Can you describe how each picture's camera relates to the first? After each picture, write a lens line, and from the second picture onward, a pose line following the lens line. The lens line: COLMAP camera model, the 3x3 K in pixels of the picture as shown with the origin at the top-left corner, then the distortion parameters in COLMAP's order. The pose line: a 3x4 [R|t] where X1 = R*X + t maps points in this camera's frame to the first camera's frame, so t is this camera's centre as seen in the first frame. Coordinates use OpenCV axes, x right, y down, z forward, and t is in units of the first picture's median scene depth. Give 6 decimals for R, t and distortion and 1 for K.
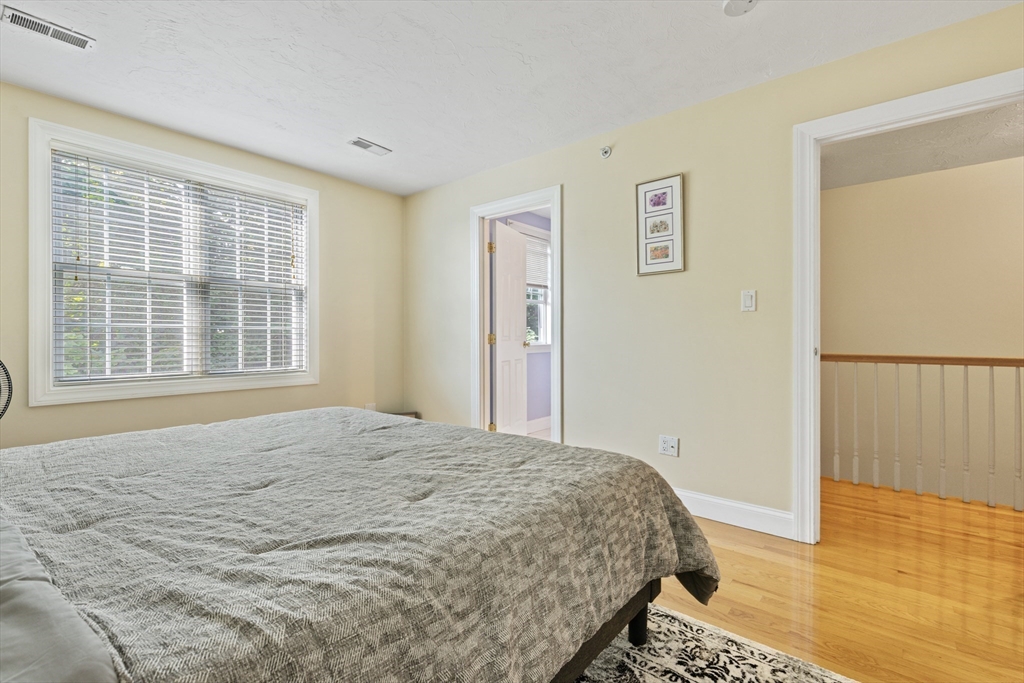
lens RADIAL K [[461.1, 0, 513.2], [0, 461.1, 337.9], [0, 0, 1]] dist [-0.002200, -0.000676]
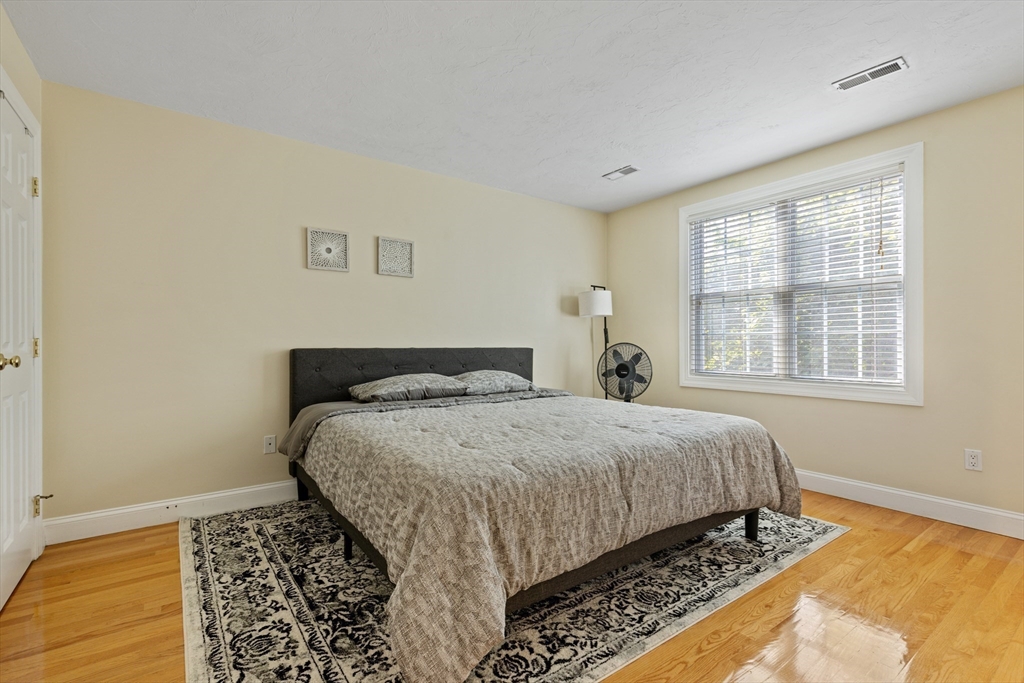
lens RADIAL K [[463.6, 0, 508.4], [0, 463.6, 346.9], [0, 0, 1]] dist [0.002944, 0.000055]
pose [[-0.252246, 0.006801, -0.967639, 0.337509], [0.002214, 0.999977, 0.006451, -0.000467], [0.967661, -0.000515, -0.252255, 0.405158]]
